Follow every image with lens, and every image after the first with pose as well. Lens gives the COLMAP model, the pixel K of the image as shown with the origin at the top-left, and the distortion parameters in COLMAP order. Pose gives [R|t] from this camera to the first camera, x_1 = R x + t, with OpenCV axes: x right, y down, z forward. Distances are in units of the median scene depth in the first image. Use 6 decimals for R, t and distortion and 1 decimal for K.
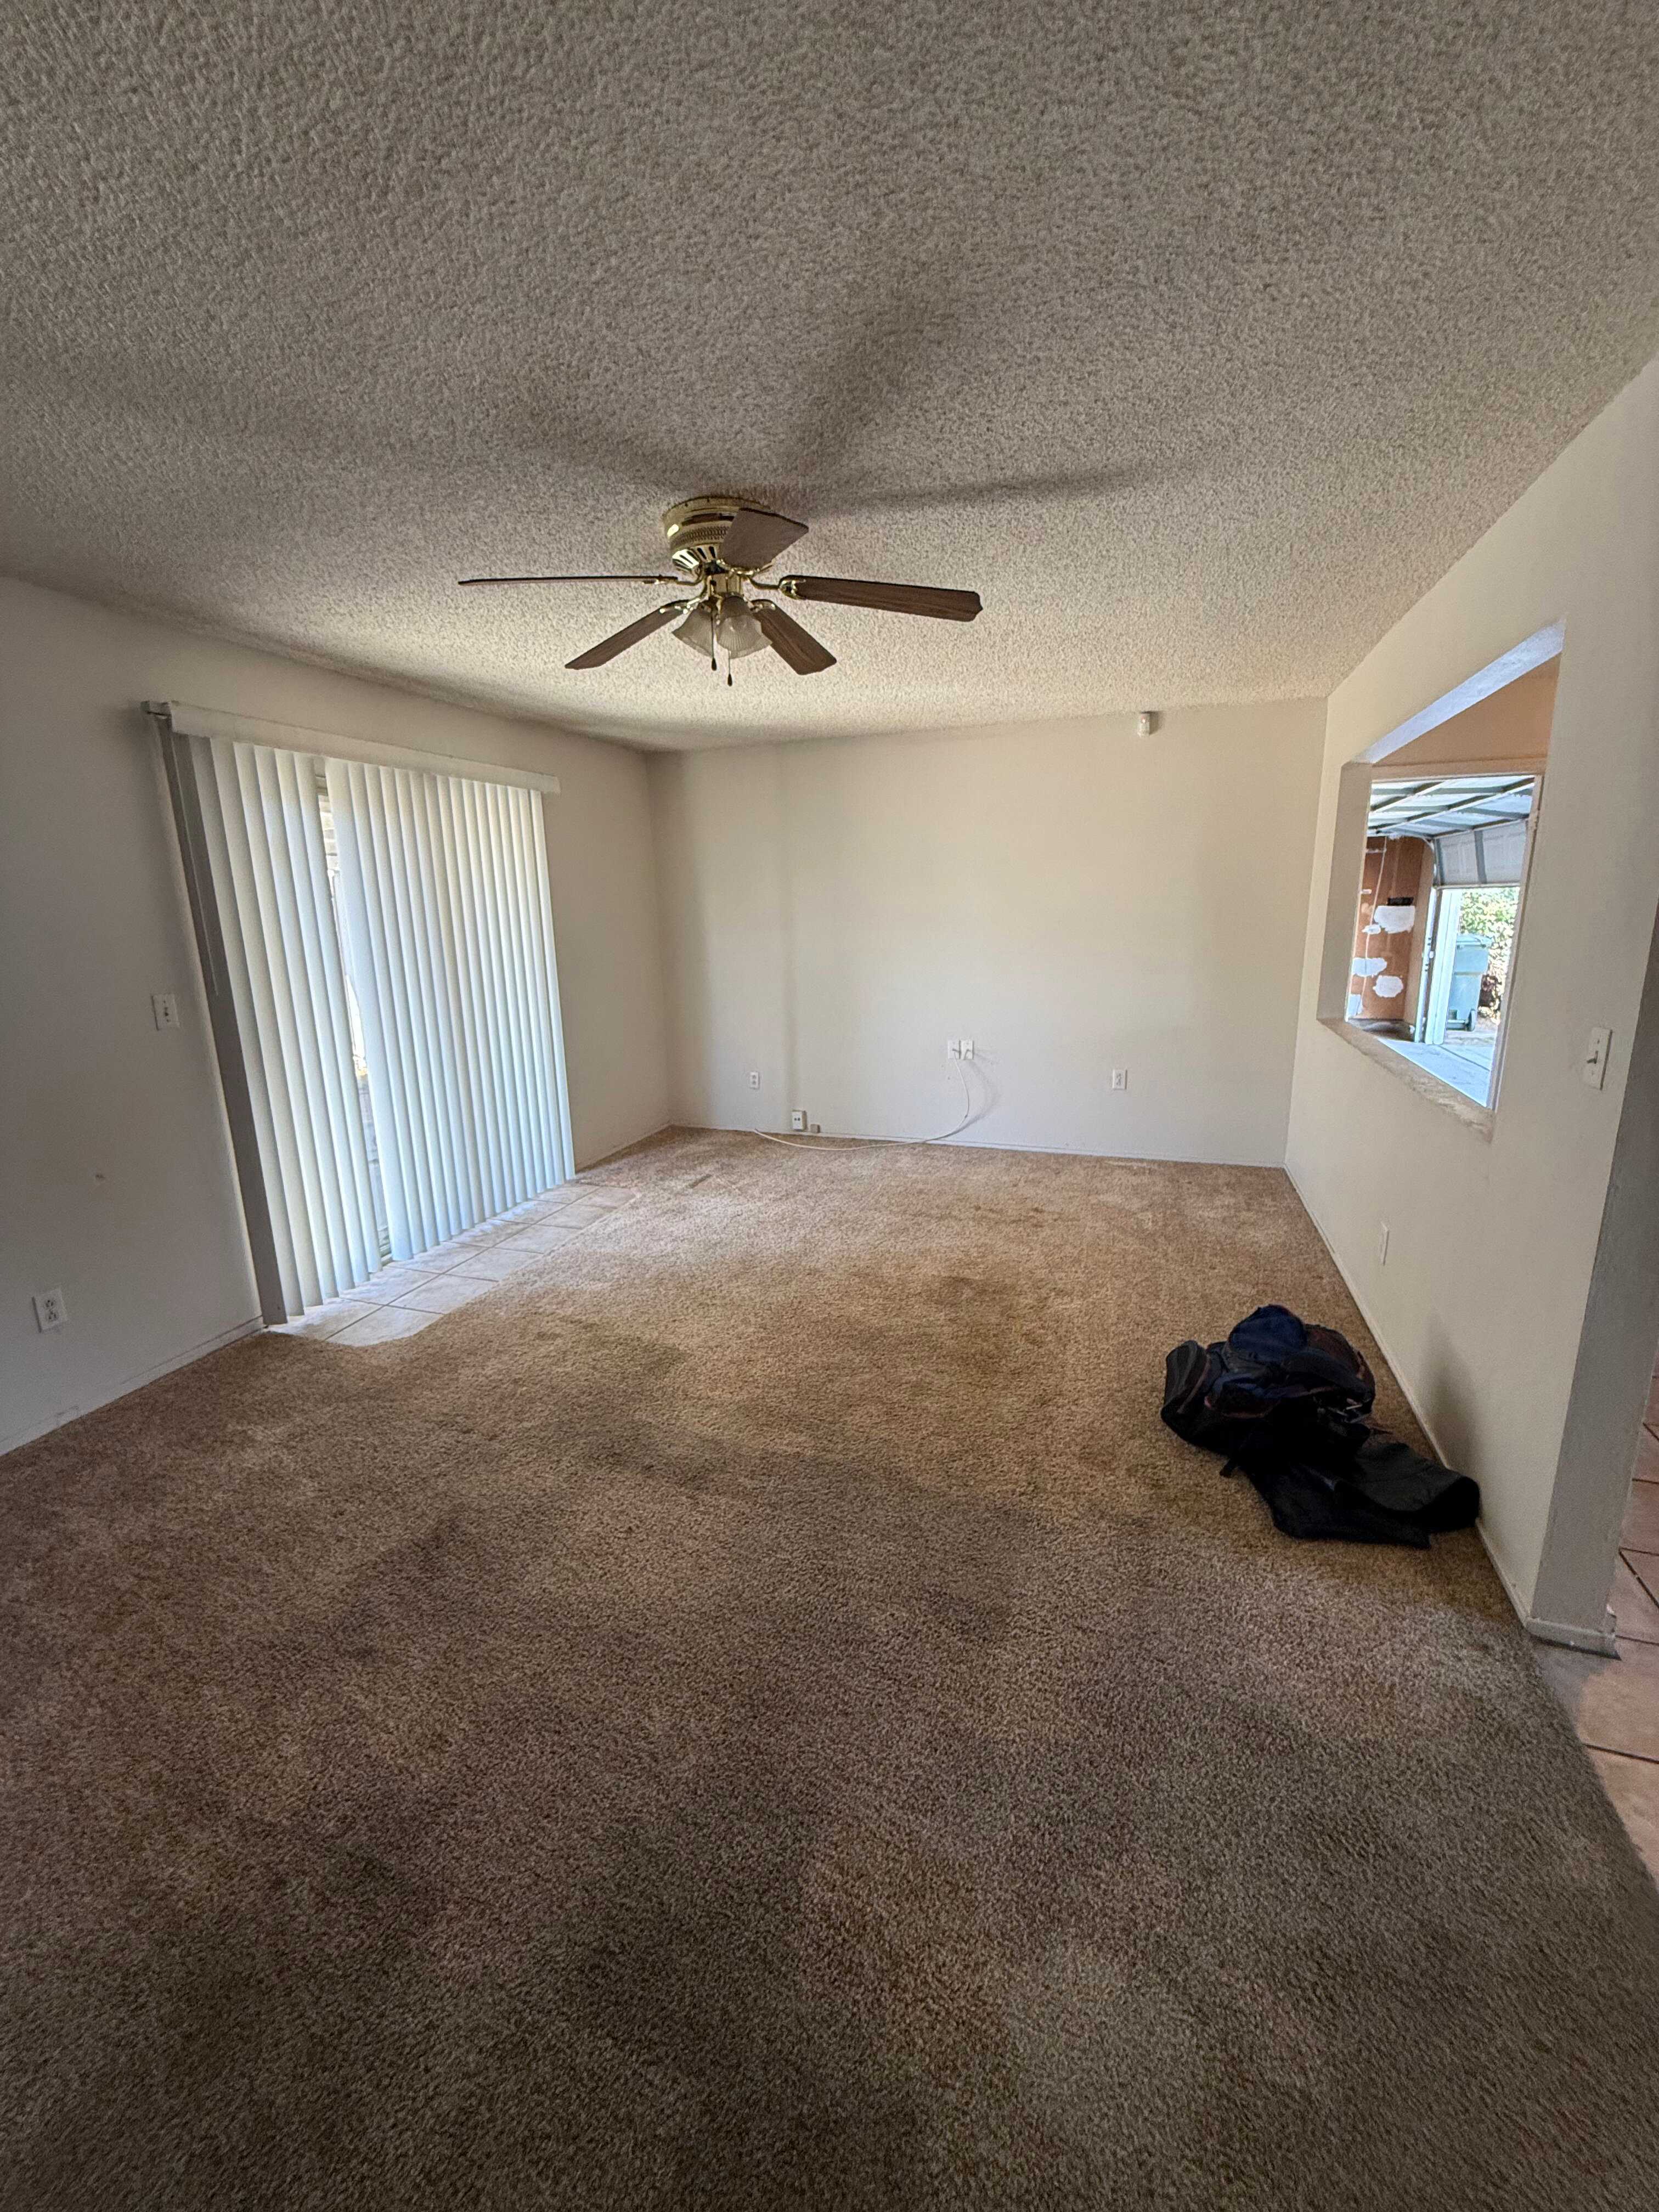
lens RADIAL K [[881.2, 0, 836.8], [0, 881.2, 1101.1], [0, 0, 1]] dist [-0.003024, 0.000706]
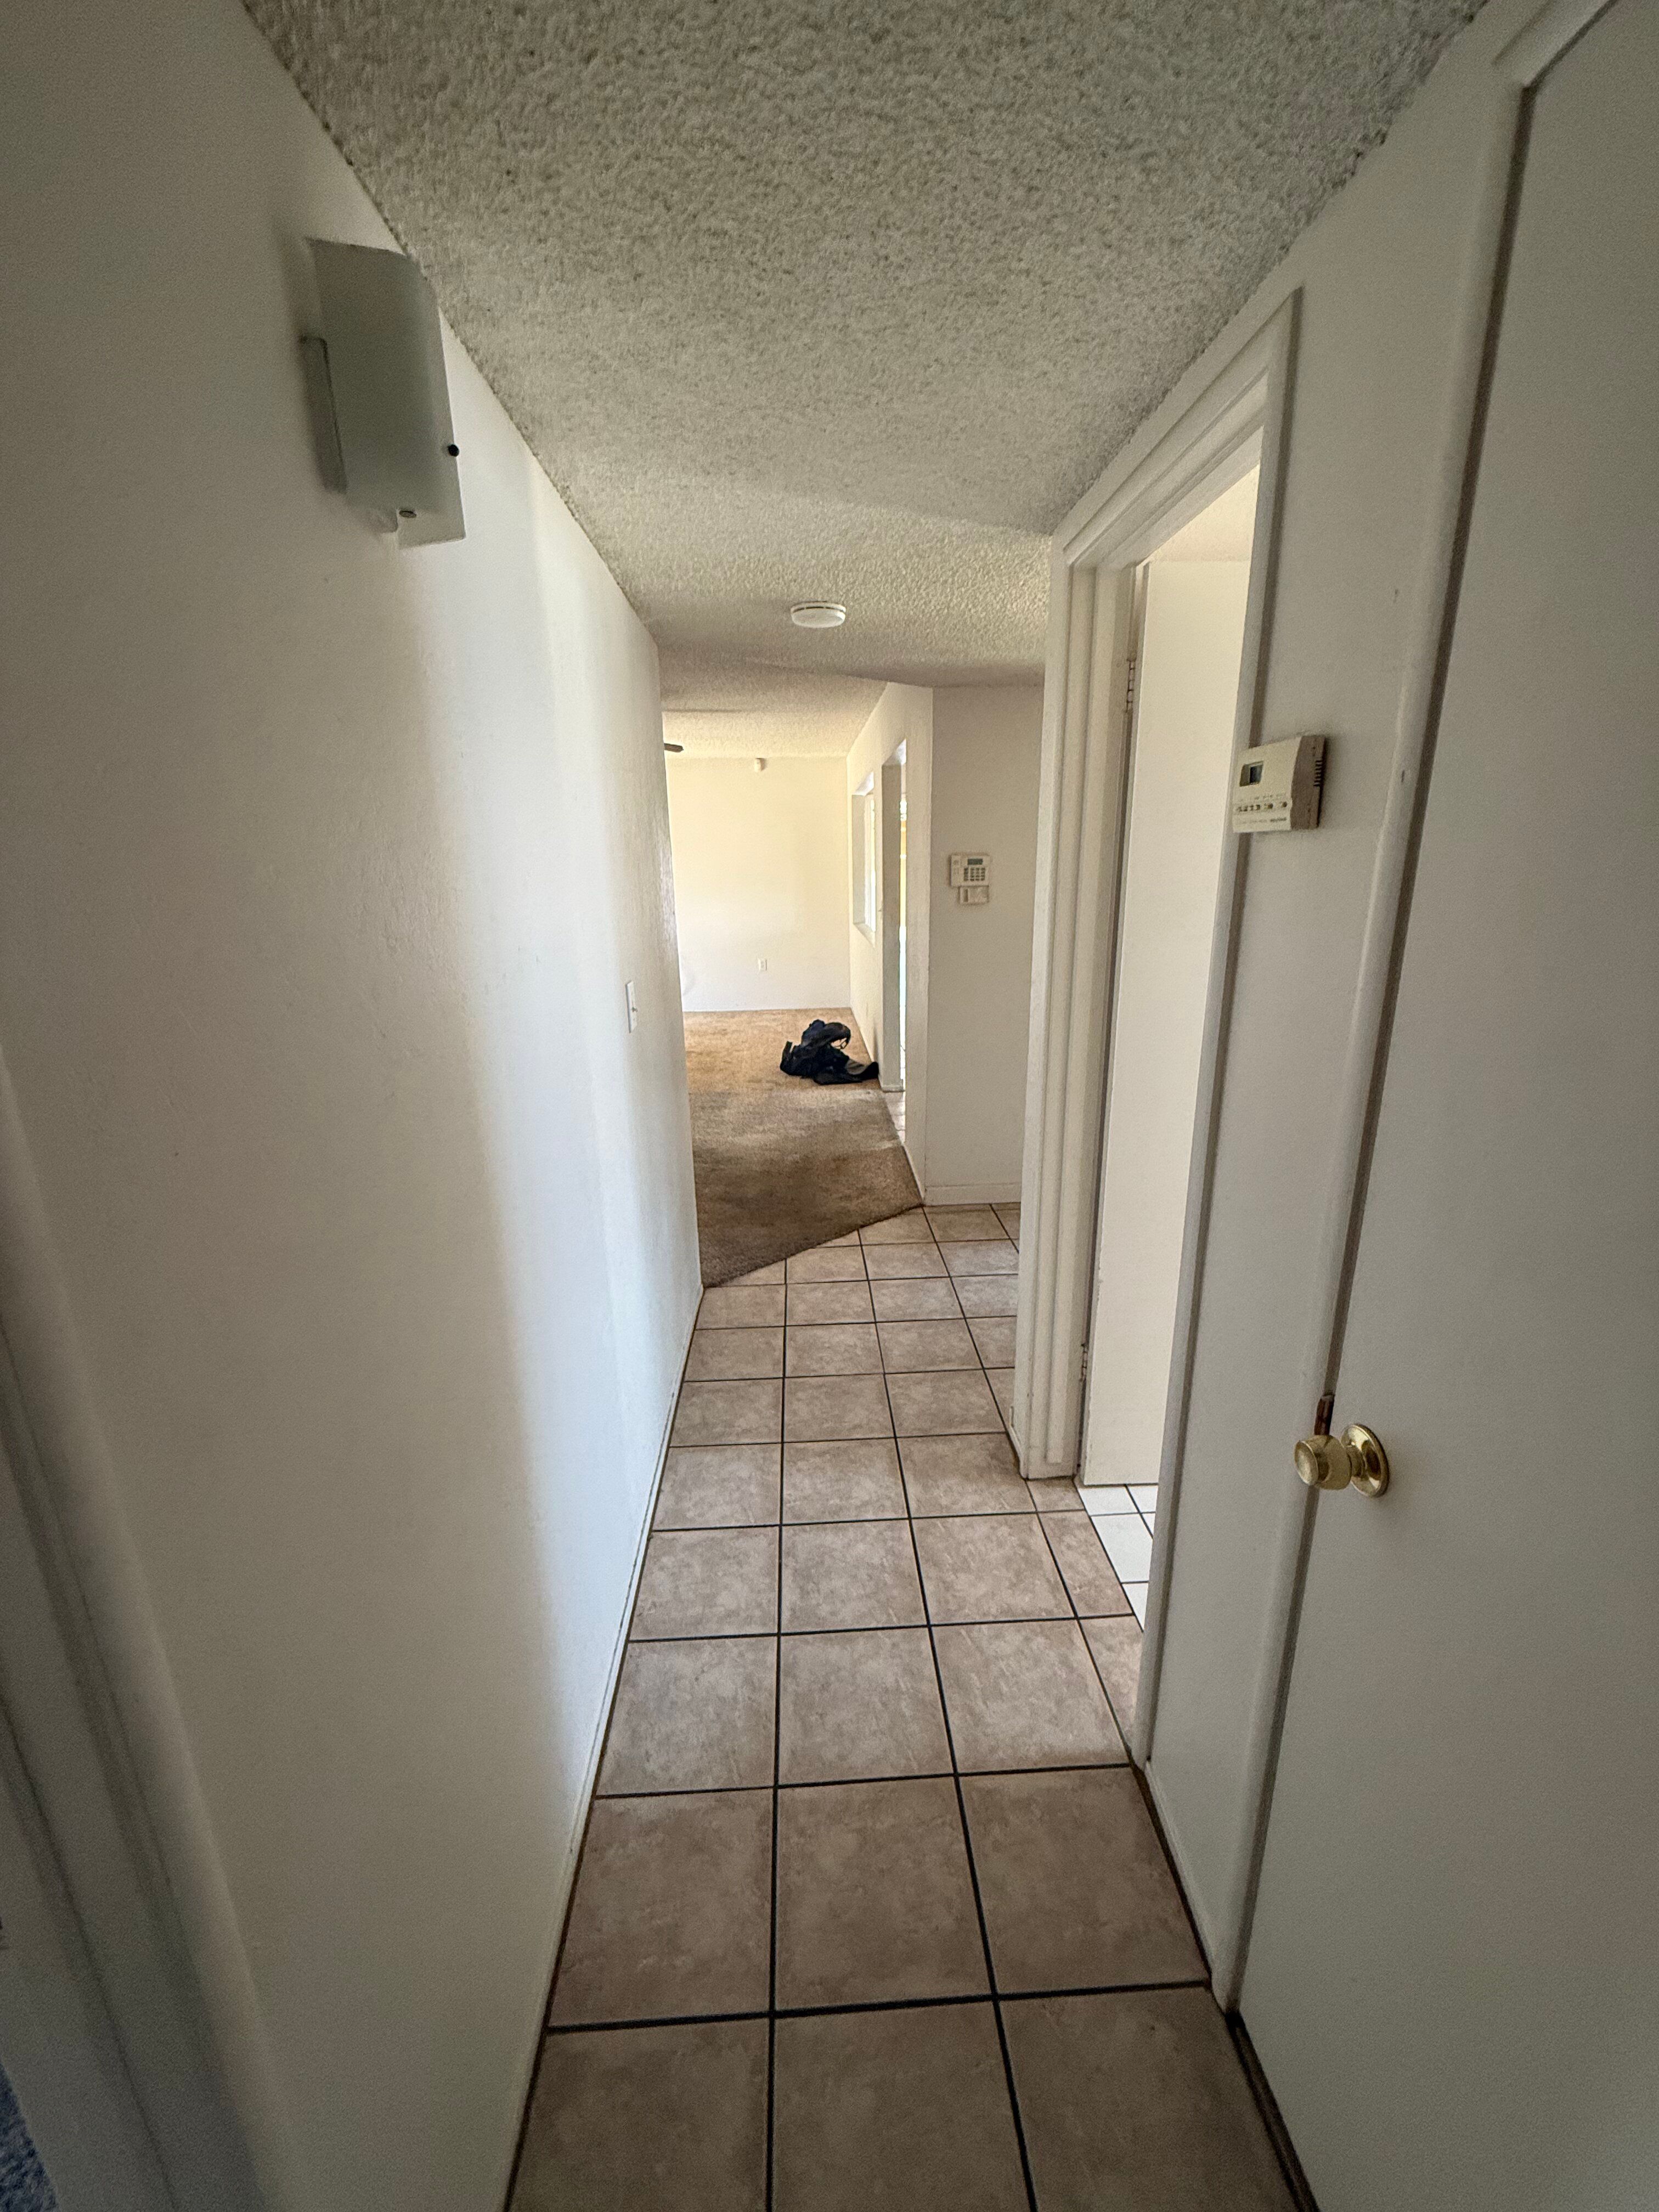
lens RADIAL K [[881.2, 0, 853.0], [0, 881.2, 1103.8], [0, 0, 1]] dist [-0.003024, 0.000706]
pose [[0.925189, -0.095950, 0.367178, -0.344754], [0.079710, 0.995060, 0.059178, 0.299387], [-0.371042, -0.025483, 0.928266, -1.320177]]
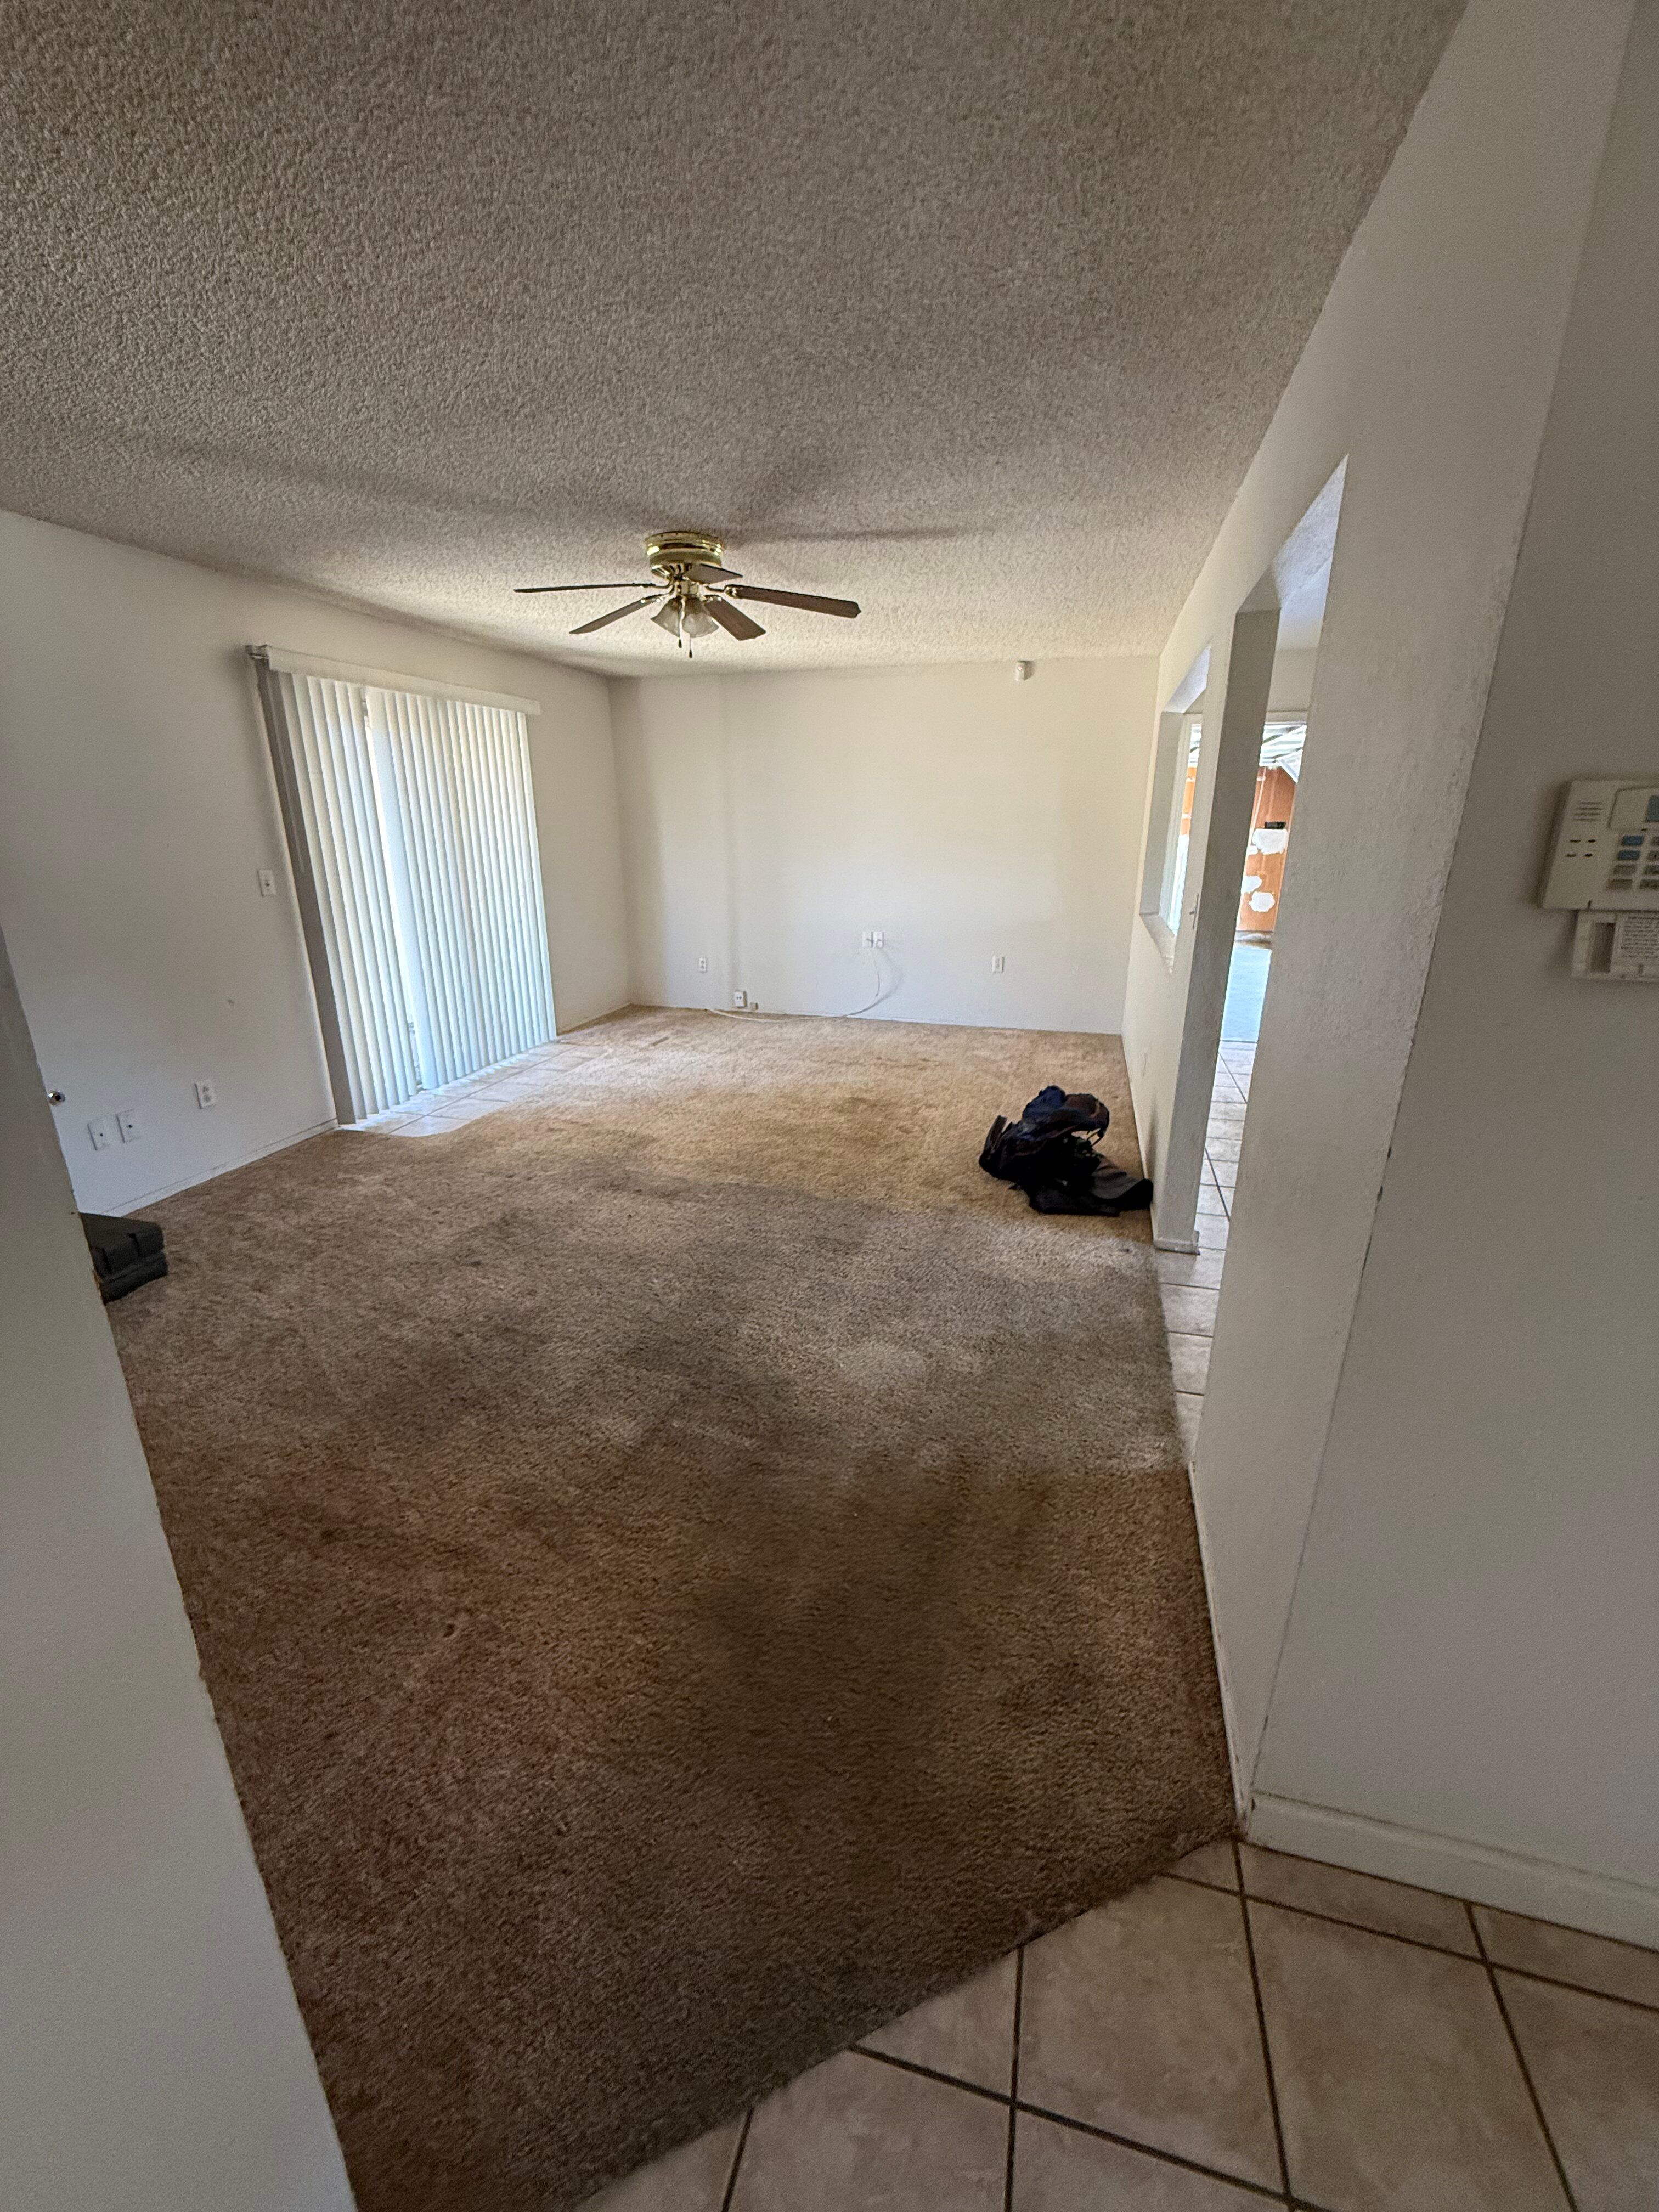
lens RADIAL K [[881.2, 0, 836.6], [0, 881.2, 1100.4], [0, 0, 1]] dist [-0.003024, 0.000706]
pose [[0.997990, 0.003425, 0.063281, 0.026004], [-0.009062, 0.995989, 0.089013, 0.108547], [-0.062723, -0.089407, 0.994018, -0.449999]]
